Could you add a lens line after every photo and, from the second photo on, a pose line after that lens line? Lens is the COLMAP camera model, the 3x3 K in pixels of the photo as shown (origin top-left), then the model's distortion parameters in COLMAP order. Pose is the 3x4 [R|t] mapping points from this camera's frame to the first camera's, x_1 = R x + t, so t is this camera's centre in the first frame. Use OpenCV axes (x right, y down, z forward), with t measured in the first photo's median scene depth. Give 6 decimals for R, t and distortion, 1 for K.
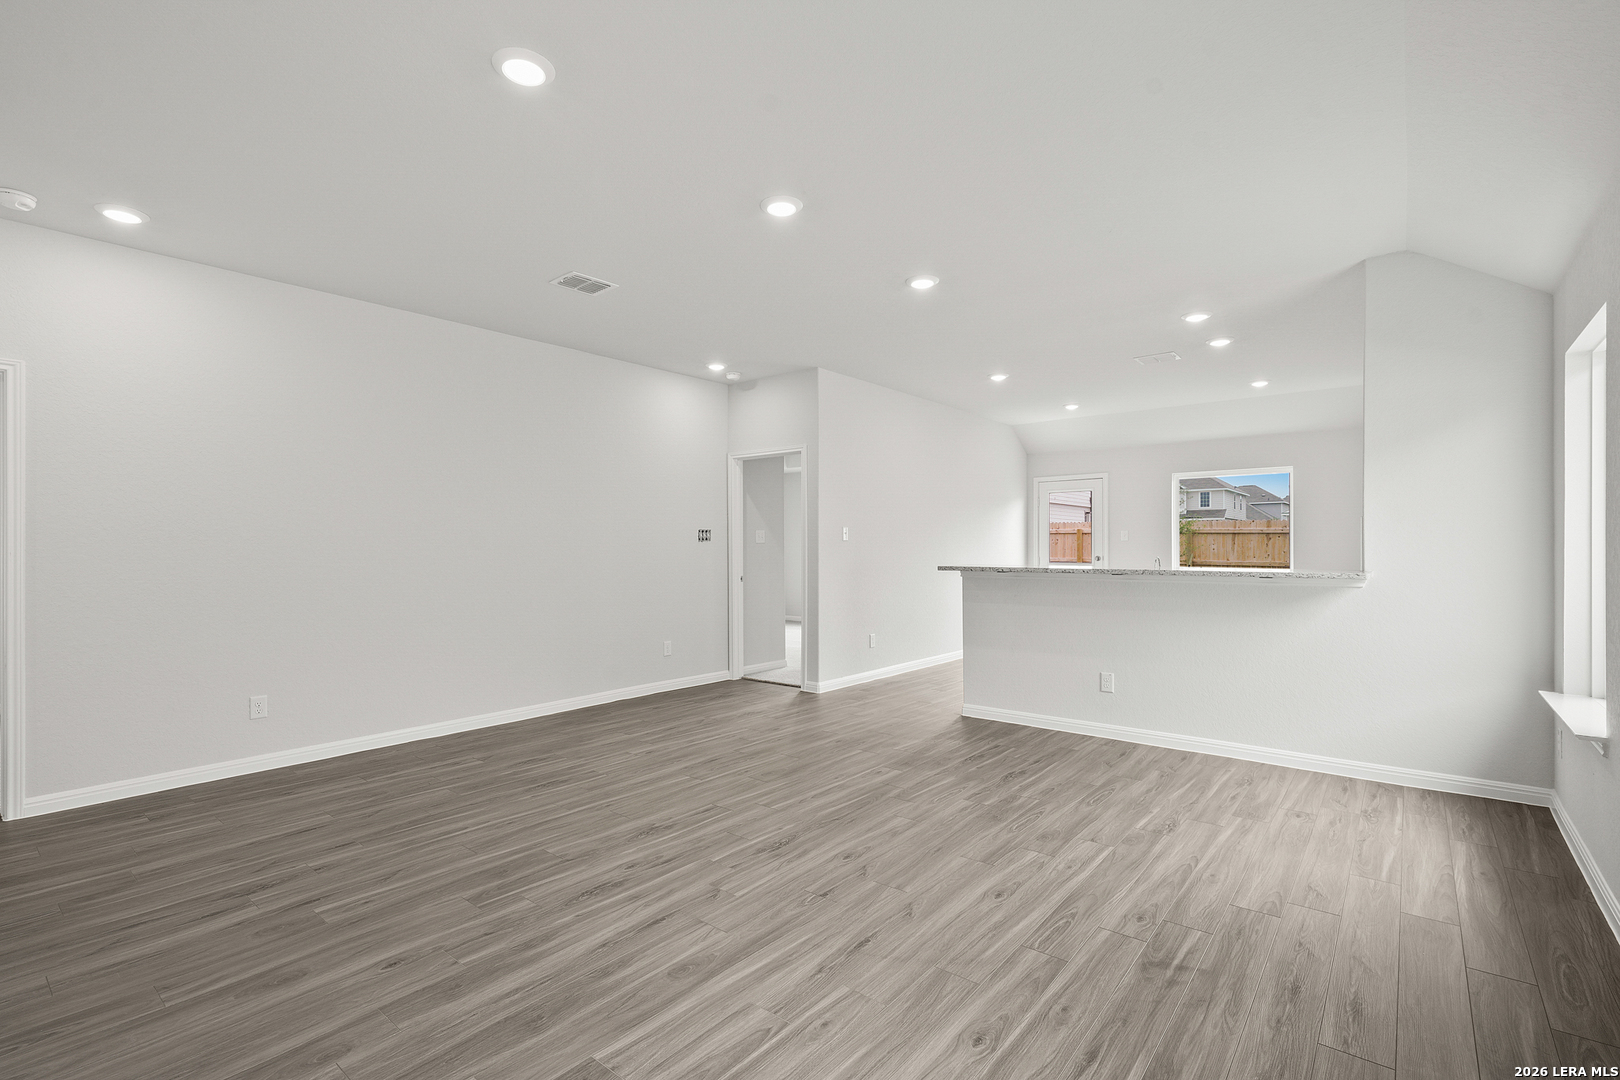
lens RADIAL K [[744.6, 0, 797.7], [0, 744.6, 547.7], [0, 0, 1]] dist [-0.014734, 0.000080]
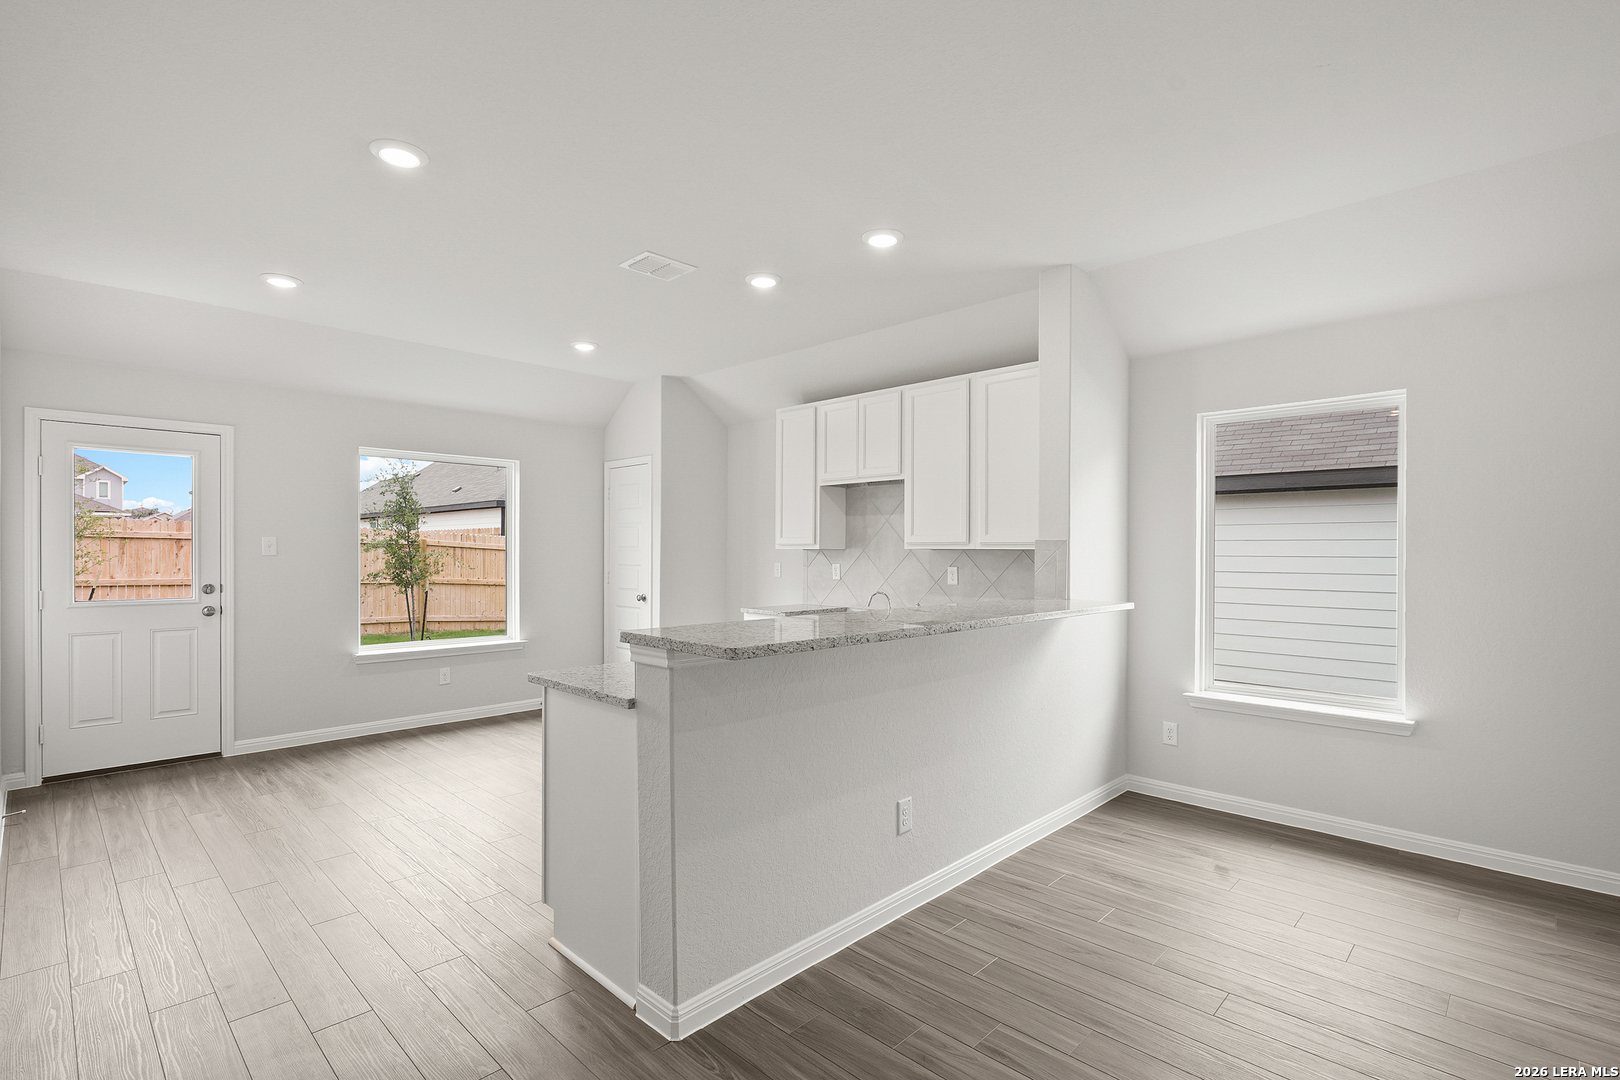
lens RADIAL K [[757.5, 0, 814.0], [0, 757.5, 558.1], [0, 0, 1]] dist [-0.002993, 0.000403]
pose [[0.069651, -0.004581, 0.997561, -0.182538], [-0.003036, 0.999984, 0.004805, -0.021301], [-0.997567, -0.003363, 0.069636, 1.102711]]
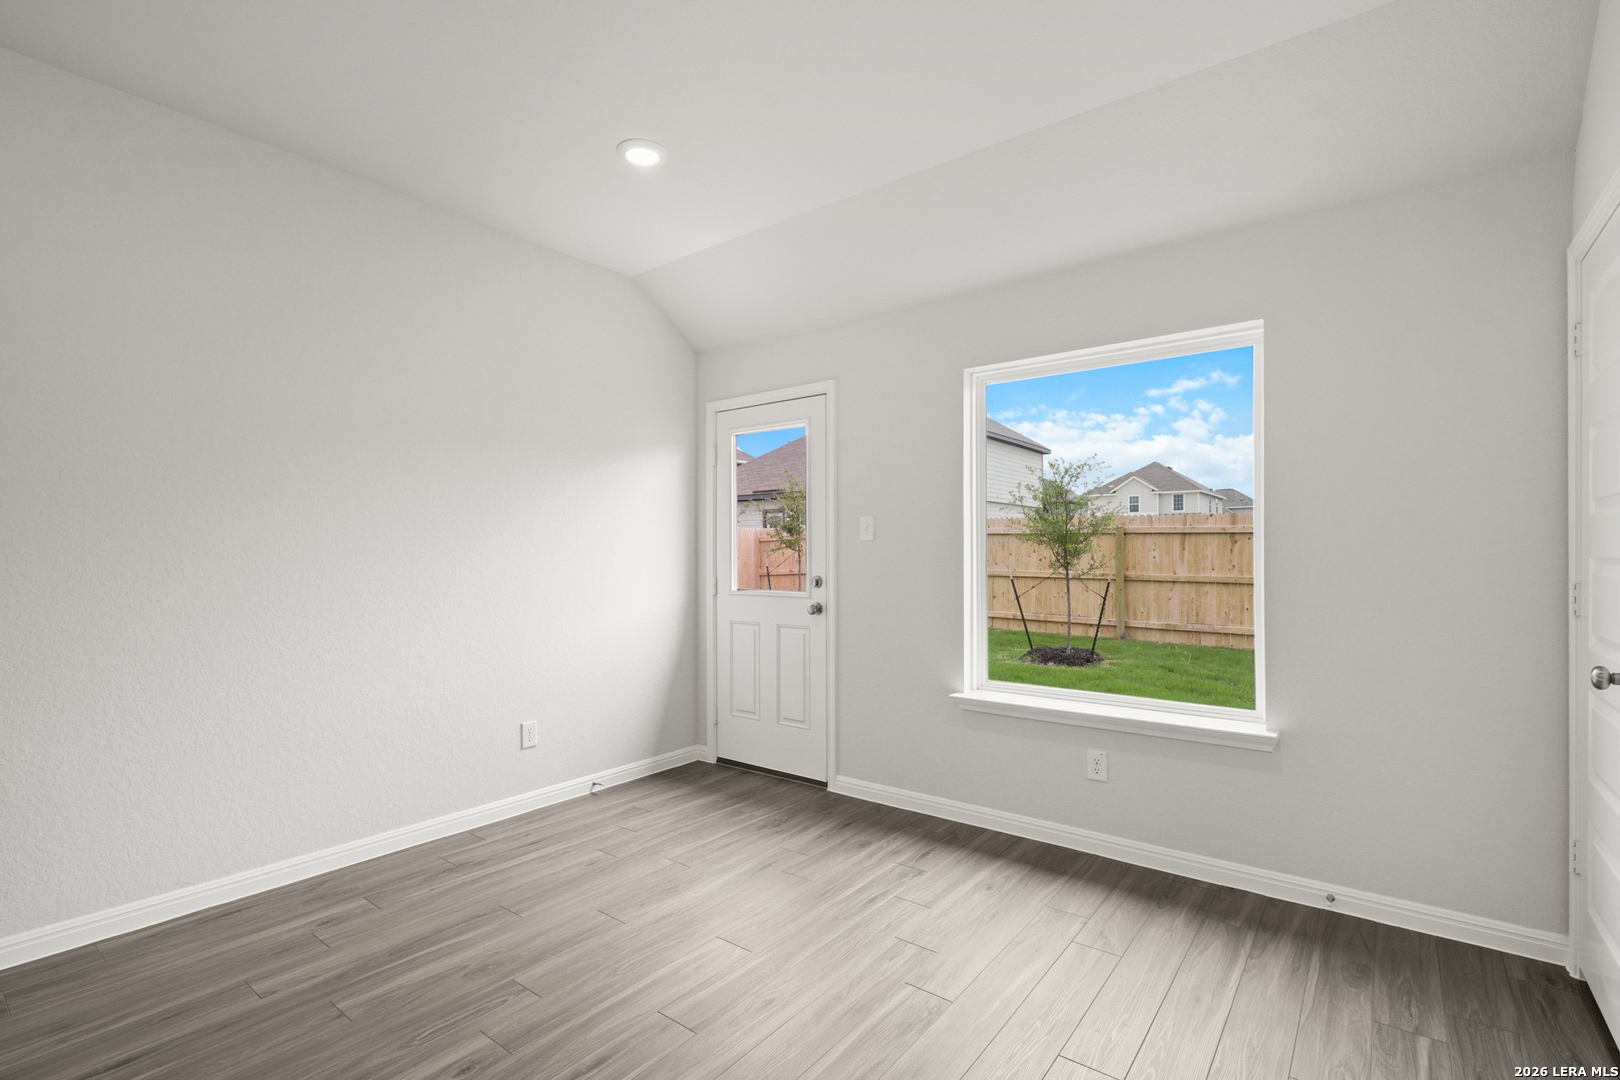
lens RADIAL K [[747.5, 0, 811.4], [0, 747.5, 545.9], [0, 0, 1]] dist [-0.006850, 0.000241]
pose [[0.999356, 0.001037, 0.035874, 0.780105], [-0.000645, 0.999940, -0.010919, -0.002147], [-0.035883, 0.010889, 0.999297, 1.153583]]
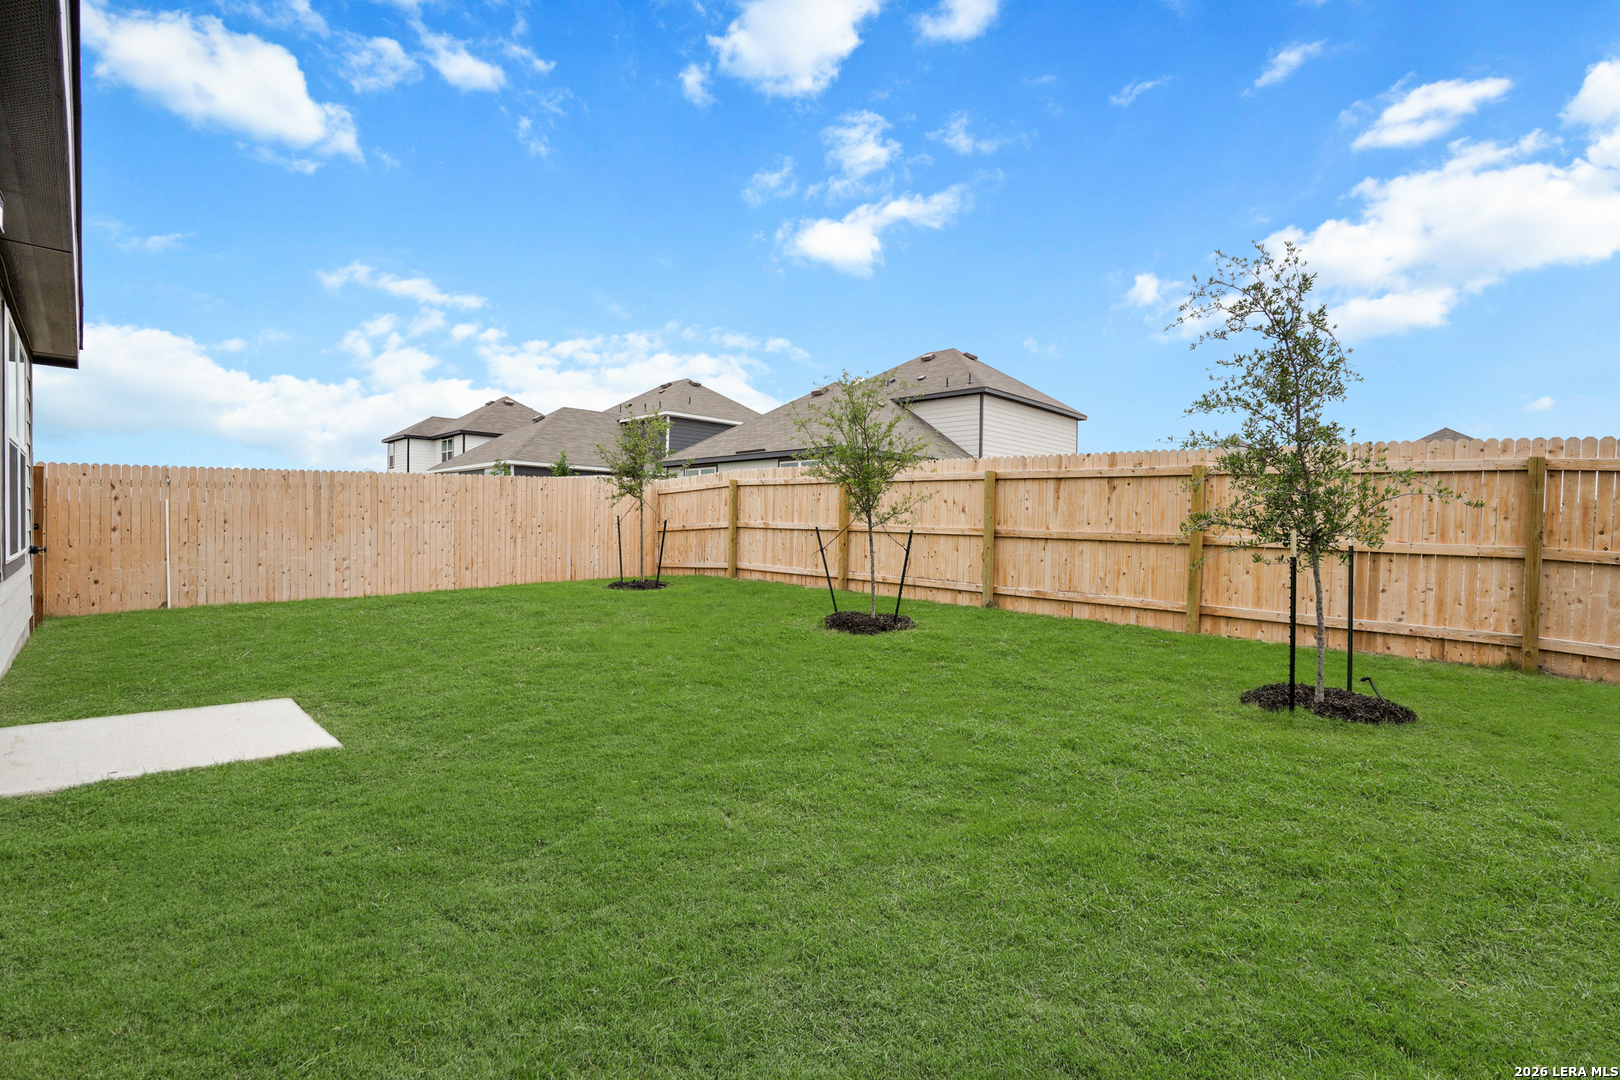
lens RADIAL K [[747.5, 0, 811.4], [0, 747.5, 545.9], [0, 0, 1]] dist [-0.006850, 0.000241]
pose [[0.996764, 0.026213, -0.075988, 1.541535], [-0.024756, 0.999492, 0.020055, 0.077831], [0.076475, -0.018109, 0.996907, 1.520939]]
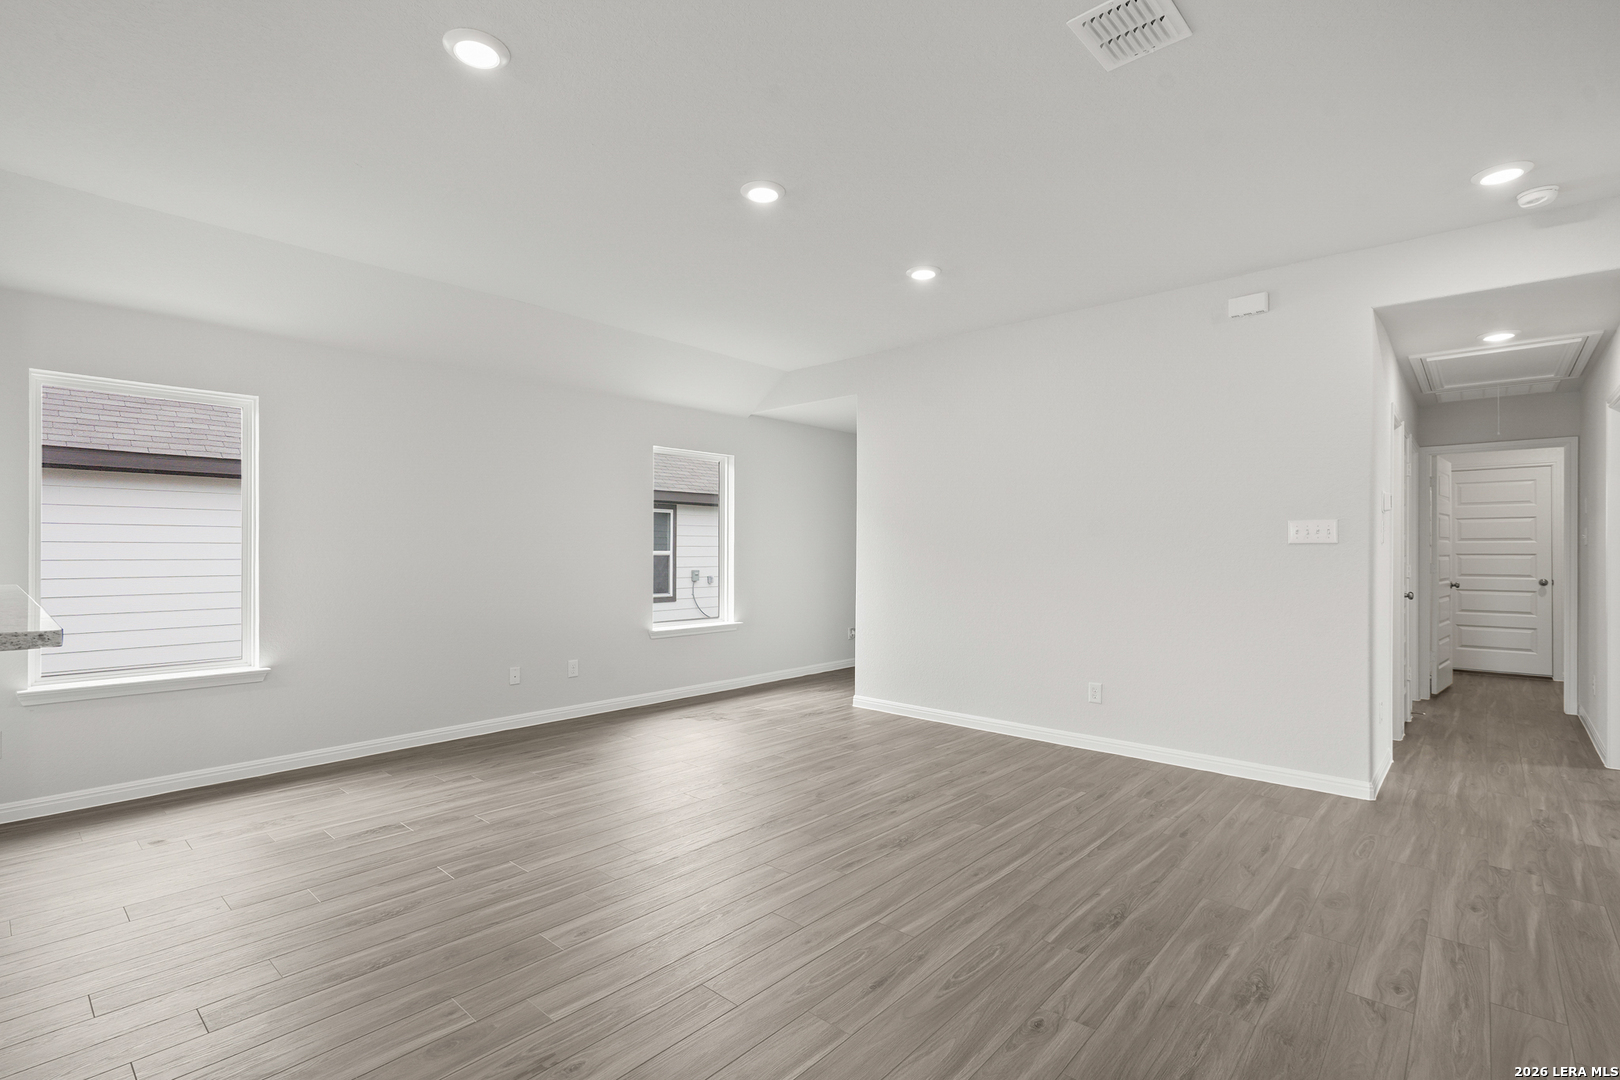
lens RADIAL K [[747.5, 0, 811.4], [0, 747.5, 545.9], [0, 0, 1]] dist [-0.006850, 0.000241]
pose [[-0.999596, 0.000224, 0.028435, -0.081556], [0.000112, 0.999992, -0.003957, -0.001901], [-0.028436, -0.003952, -0.999588, 1.453529]]
